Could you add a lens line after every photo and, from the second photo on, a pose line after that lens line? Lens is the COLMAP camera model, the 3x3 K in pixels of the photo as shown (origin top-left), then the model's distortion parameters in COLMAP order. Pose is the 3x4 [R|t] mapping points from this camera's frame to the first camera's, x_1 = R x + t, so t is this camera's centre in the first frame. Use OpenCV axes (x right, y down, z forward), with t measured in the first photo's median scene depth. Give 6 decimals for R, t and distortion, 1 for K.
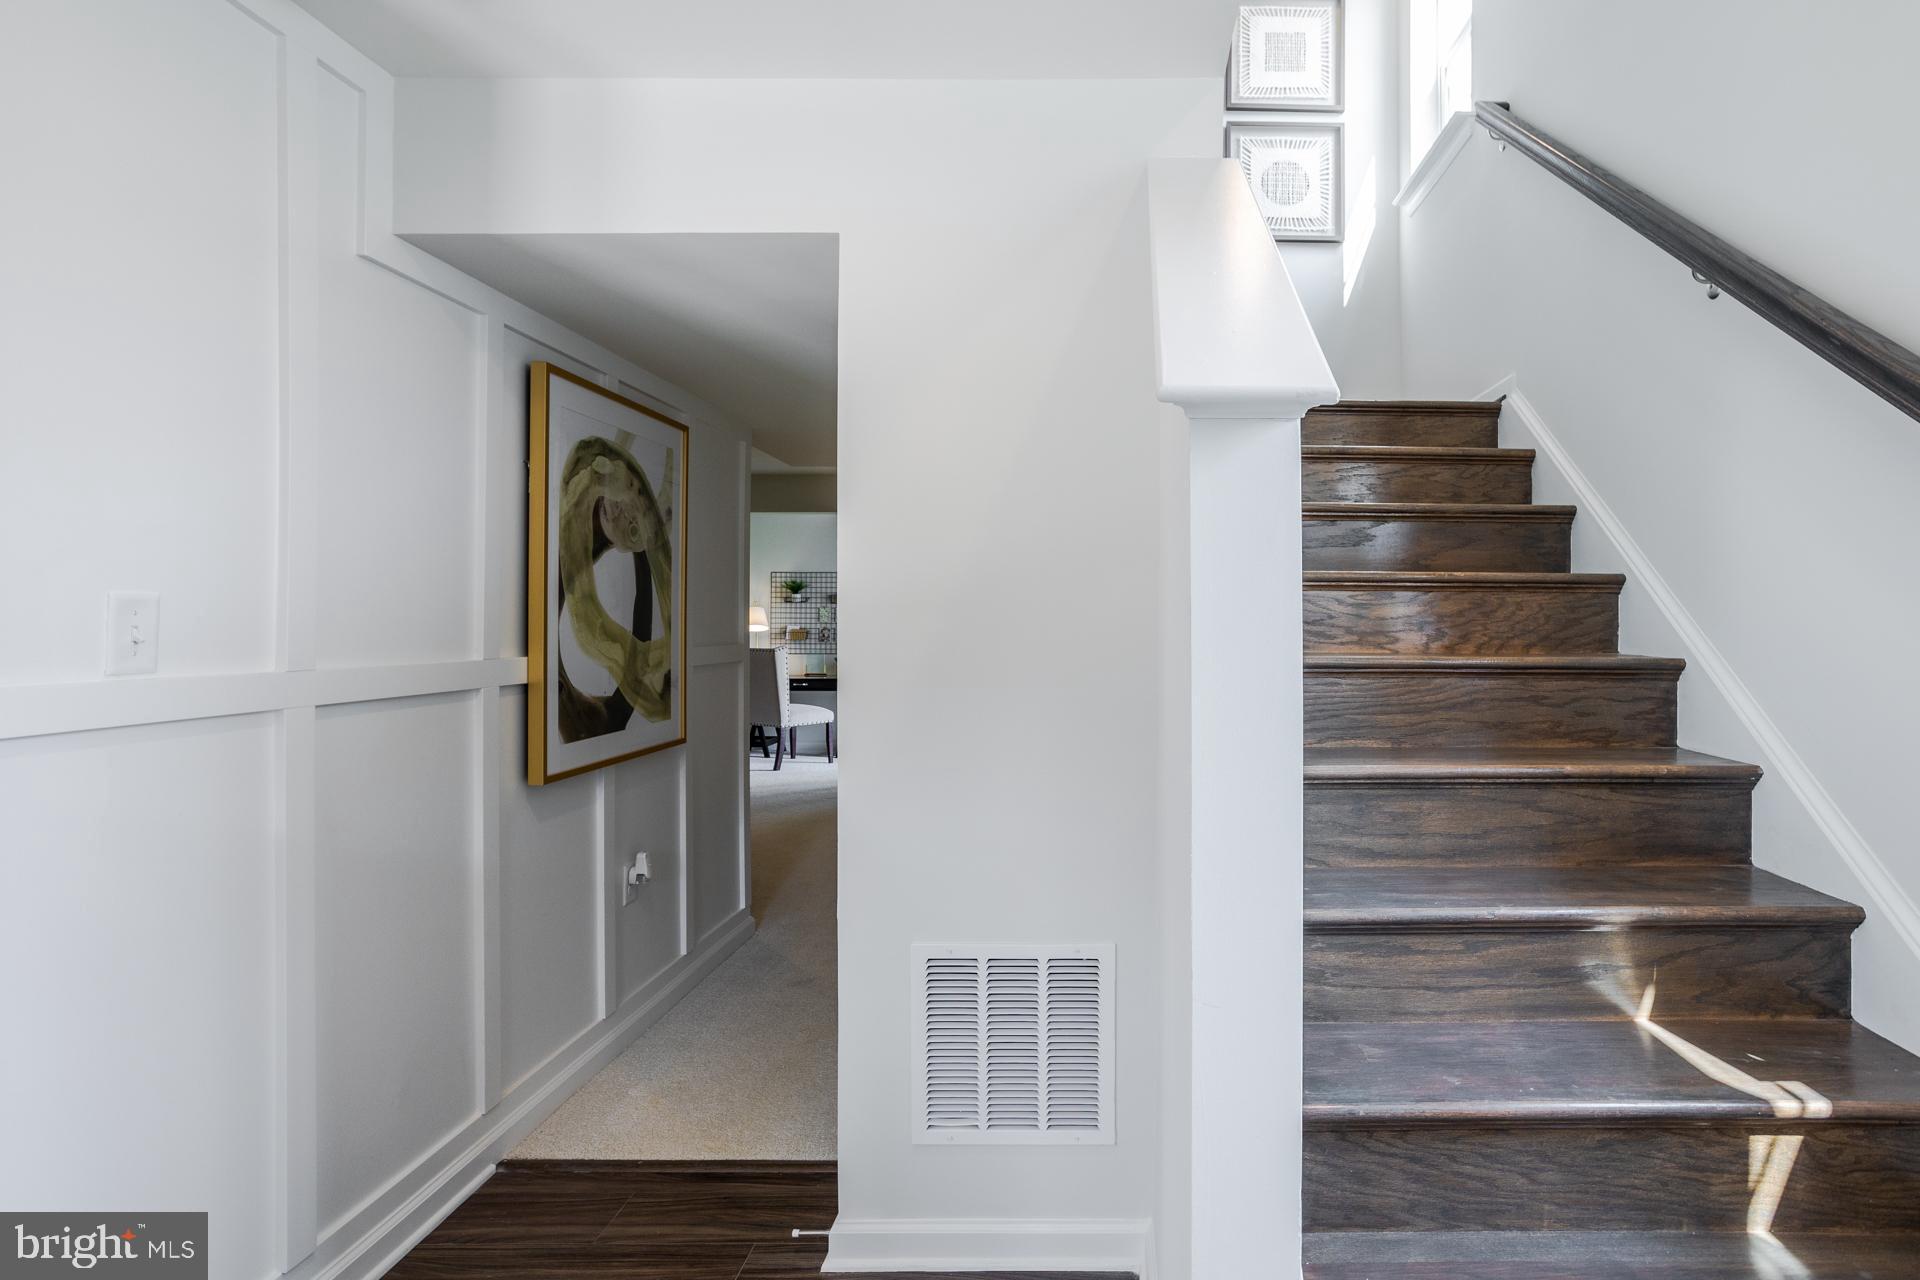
lens RADIAL K [[911.1, 0, 964.6], [0, 911.1, 631.1], [0, 0, 1]] dist [-0.002141, -0.000374]
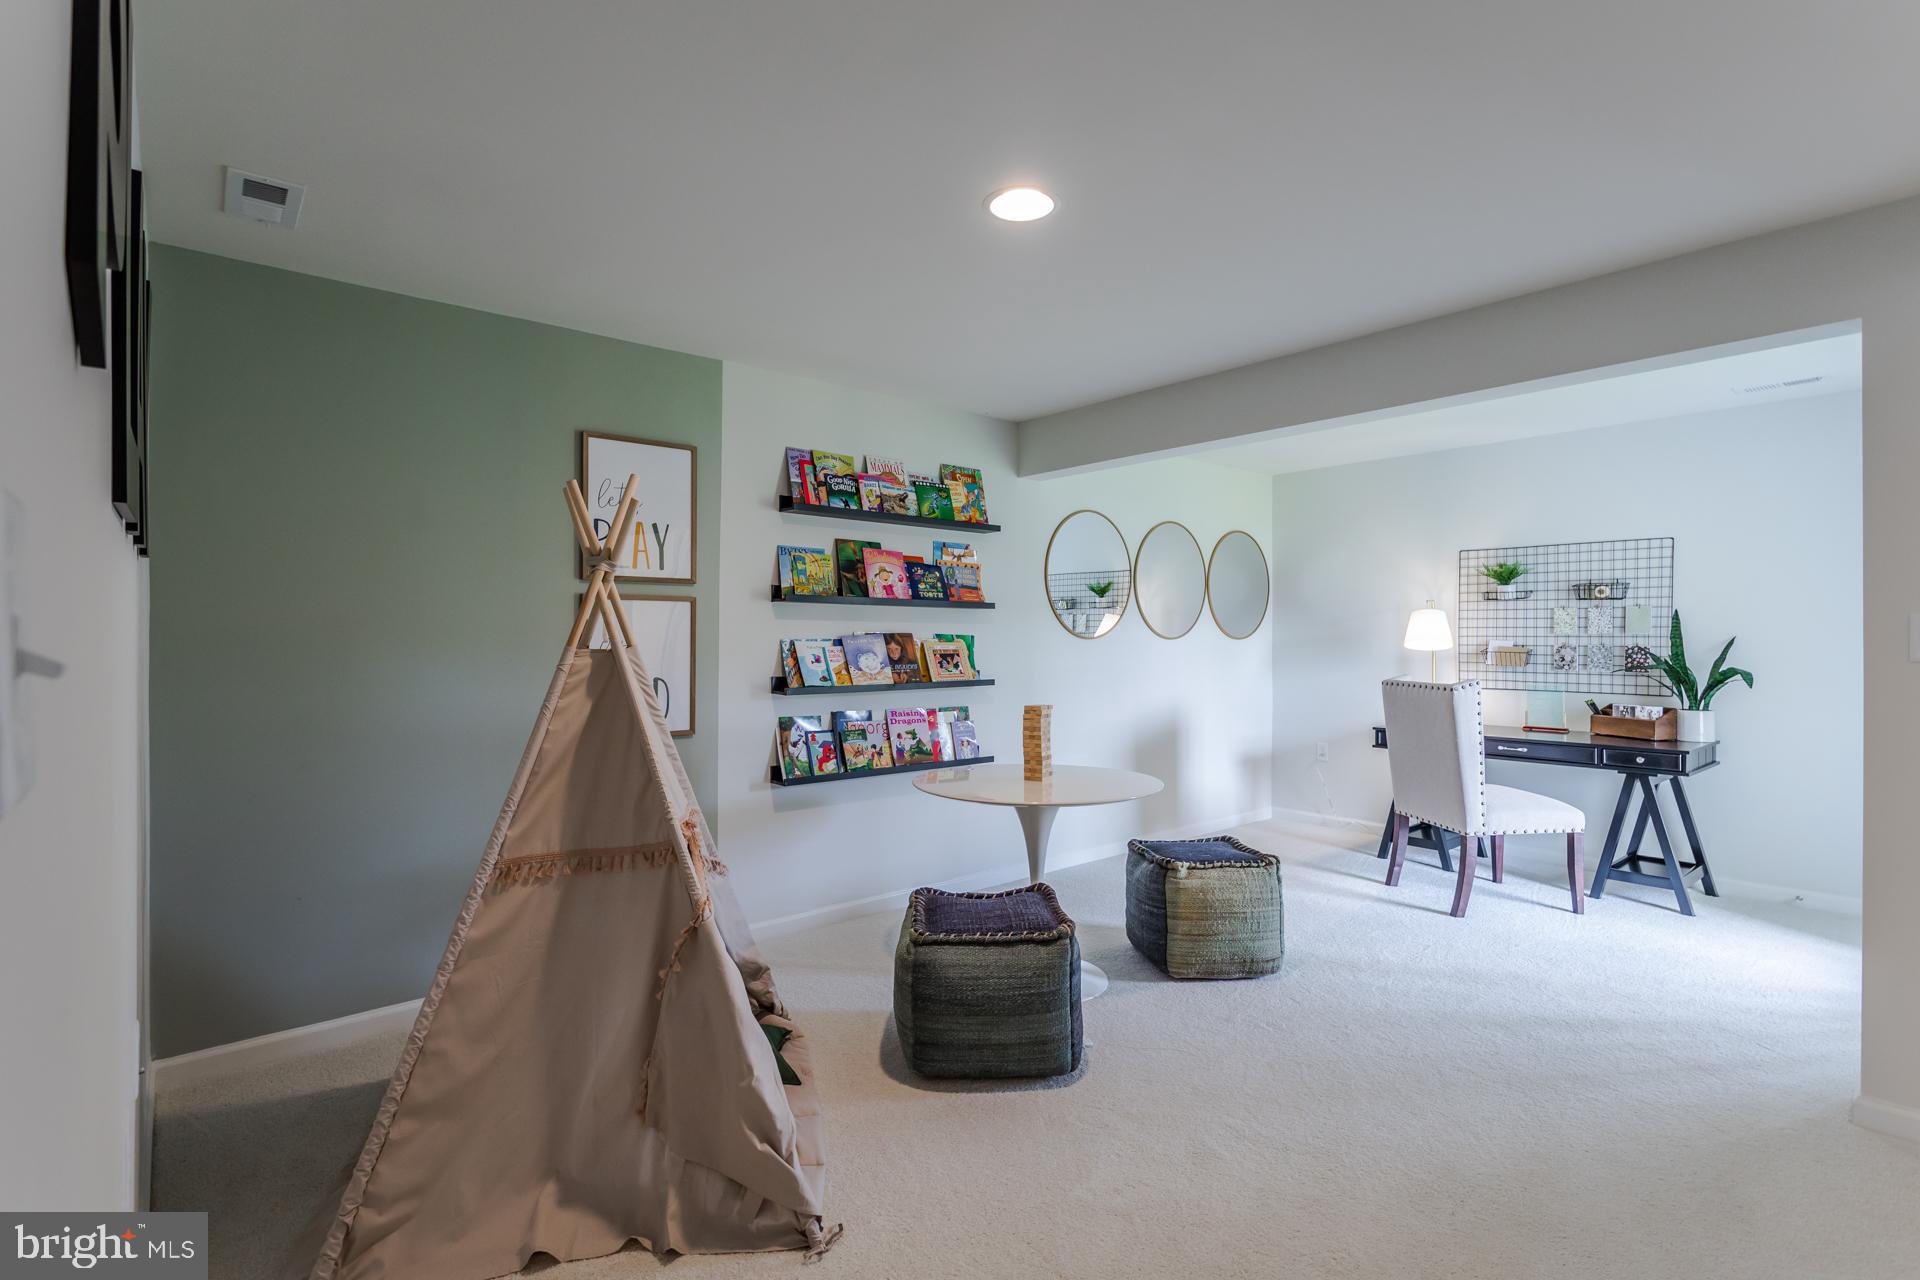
lens RADIAL K [[911.1, 0, 964.6], [0, 911.1, 631.1], [0, 0, 1]] dist [-0.002141, -0.000374]
pose [[0.742175, -0.000092, -0.670206, -0.057359], [-0.007003, 0.999944, -0.007893, -0.005534], [0.670169, 0.010551, 0.742133, 0.369858]]
